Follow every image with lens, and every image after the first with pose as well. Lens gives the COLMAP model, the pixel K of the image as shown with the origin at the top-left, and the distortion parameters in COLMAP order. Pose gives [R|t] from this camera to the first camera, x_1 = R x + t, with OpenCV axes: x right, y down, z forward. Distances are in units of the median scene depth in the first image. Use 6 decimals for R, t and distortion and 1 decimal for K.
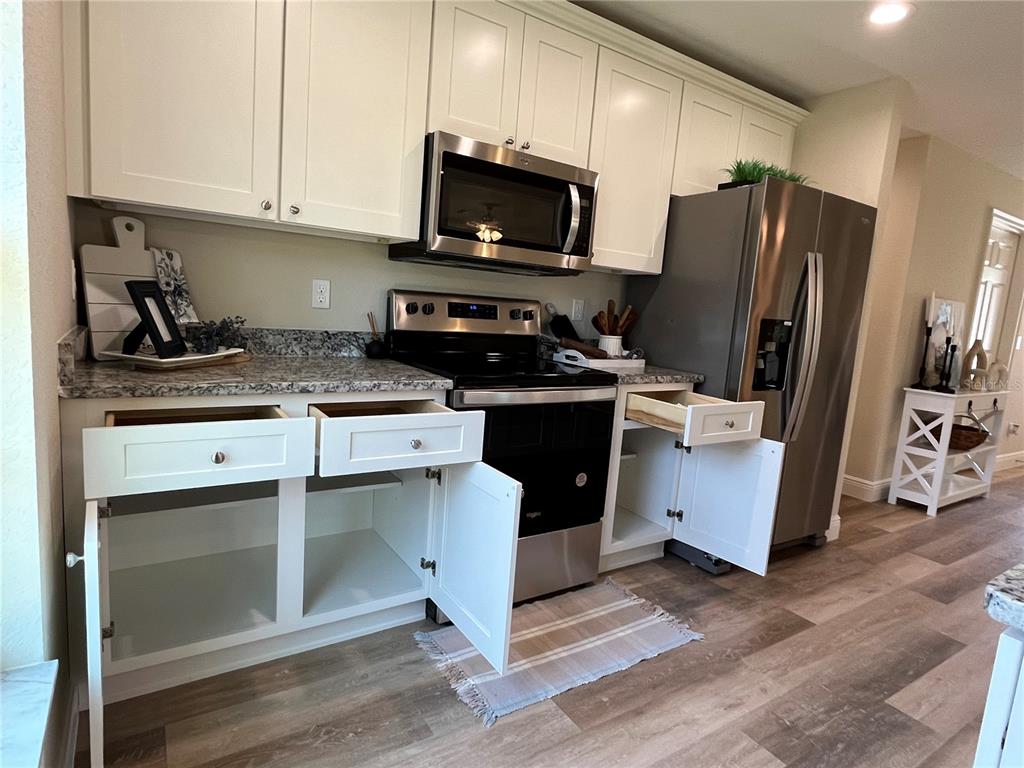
lens RADIAL K [[571.7, 0, 512.0], [0, 571.7, 384.0], [0, 0, 1]] dist [0.001220, 0.000277]
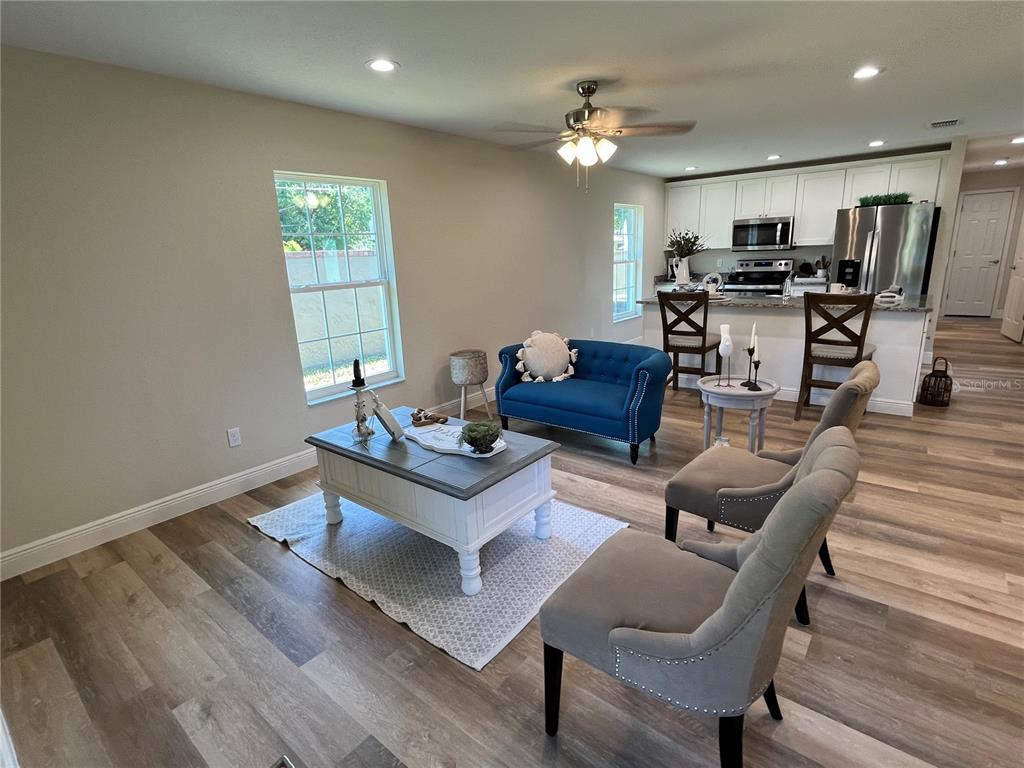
lens RADIAL K [[507.4, 0, 512.0], [0, 507.4, 384.0], [0, 0, 1]] dist [-0.002866, -0.000291]
pose [[0.304133, 0.153556, -0.940172, 2.450904], [-0.070558, 0.987843, 0.138518, 0.260898], [0.950013, 0.024208, 0.311271, -1.314976]]
